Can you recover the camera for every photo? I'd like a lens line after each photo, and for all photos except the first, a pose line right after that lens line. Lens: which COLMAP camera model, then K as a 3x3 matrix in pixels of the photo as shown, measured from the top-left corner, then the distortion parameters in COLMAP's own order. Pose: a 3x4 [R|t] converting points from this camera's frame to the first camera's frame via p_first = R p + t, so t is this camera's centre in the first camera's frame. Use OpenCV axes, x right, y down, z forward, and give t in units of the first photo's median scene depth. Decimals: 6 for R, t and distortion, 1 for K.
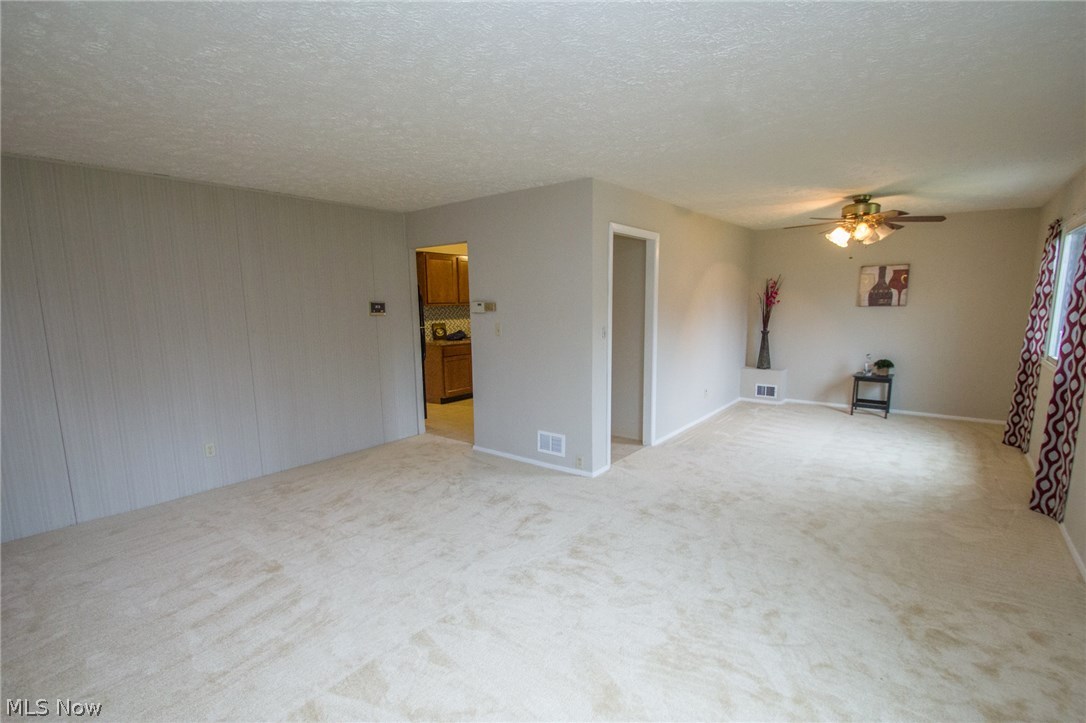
lens RADIAL K [[510.9, 0, 563.1], [0, 510.9, 382.6], [0, 0, 1]] dist [0.003093, -0.006013]
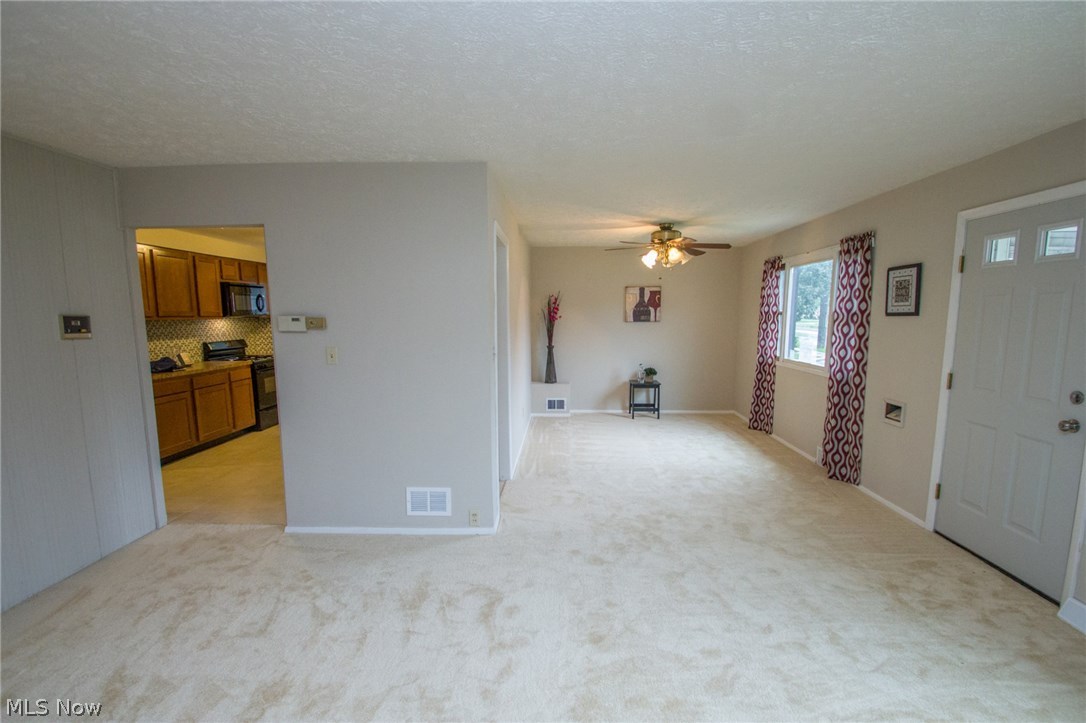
lens RADIAL K [[510.9, 0, 570.7], [0, 510.9, 382.1], [0, 0, 1]] dist [0.003093, -0.006013]
pose [[0.810092, -0.068542, 0.582283, -0.274089], [0.086246, 0.996270, -0.002714, -0.036646], [-0.579925, 0.052419, 0.812982, 0.242699]]
